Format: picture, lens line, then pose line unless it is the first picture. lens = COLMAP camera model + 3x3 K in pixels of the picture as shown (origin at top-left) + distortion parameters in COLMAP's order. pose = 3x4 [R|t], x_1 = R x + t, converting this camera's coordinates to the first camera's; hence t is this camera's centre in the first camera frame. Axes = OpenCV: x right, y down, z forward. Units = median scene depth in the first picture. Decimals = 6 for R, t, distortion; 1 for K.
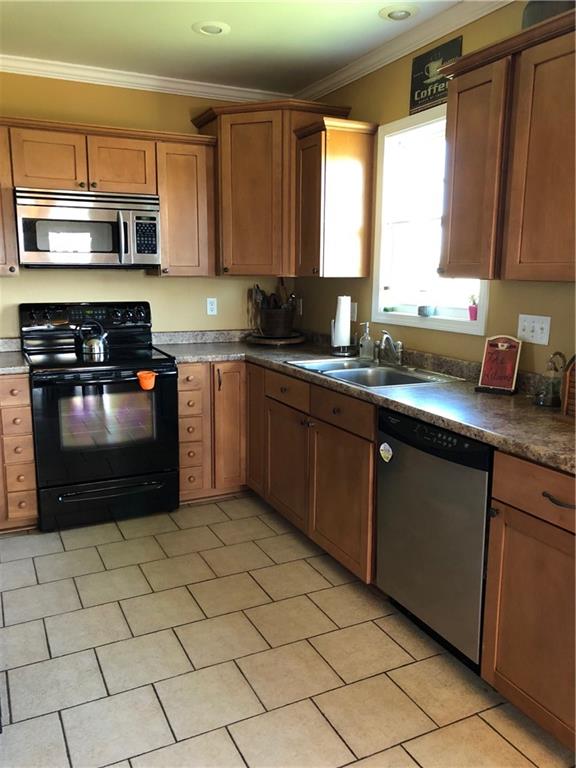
lens RADIAL K [[620.4, 0, 288.0], [0, 620.4, 384.0], [0, 0, 1]] dist [-0.010358, -0.006275]
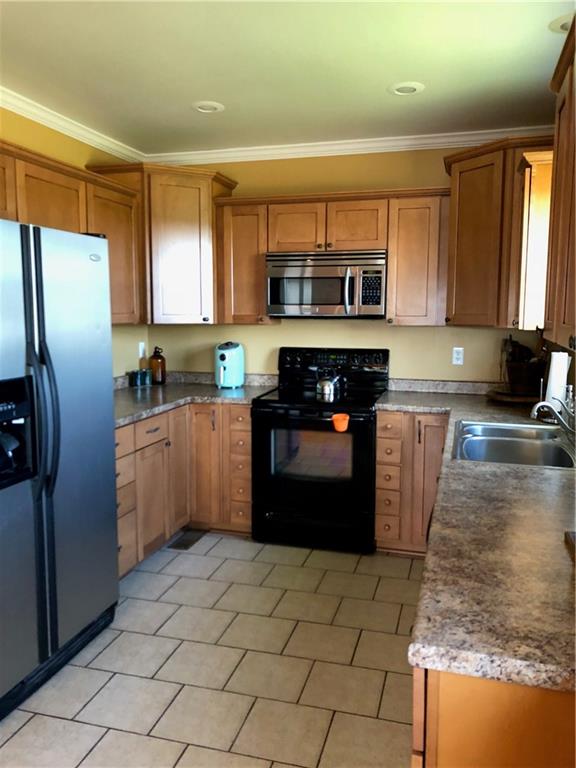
lens RADIAL K [[622.2, 0, 289.5], [0, 622.2, 376.0], [0, 0, 1]] dist [0.010667, 0.001036]
pose [[0.740877, 0.068159, -0.668174, 0.392187], [-0.115622, 0.992929, -0.026915, -0.044467], [0.661614, 0.097197, 0.743518, 0.127107]]
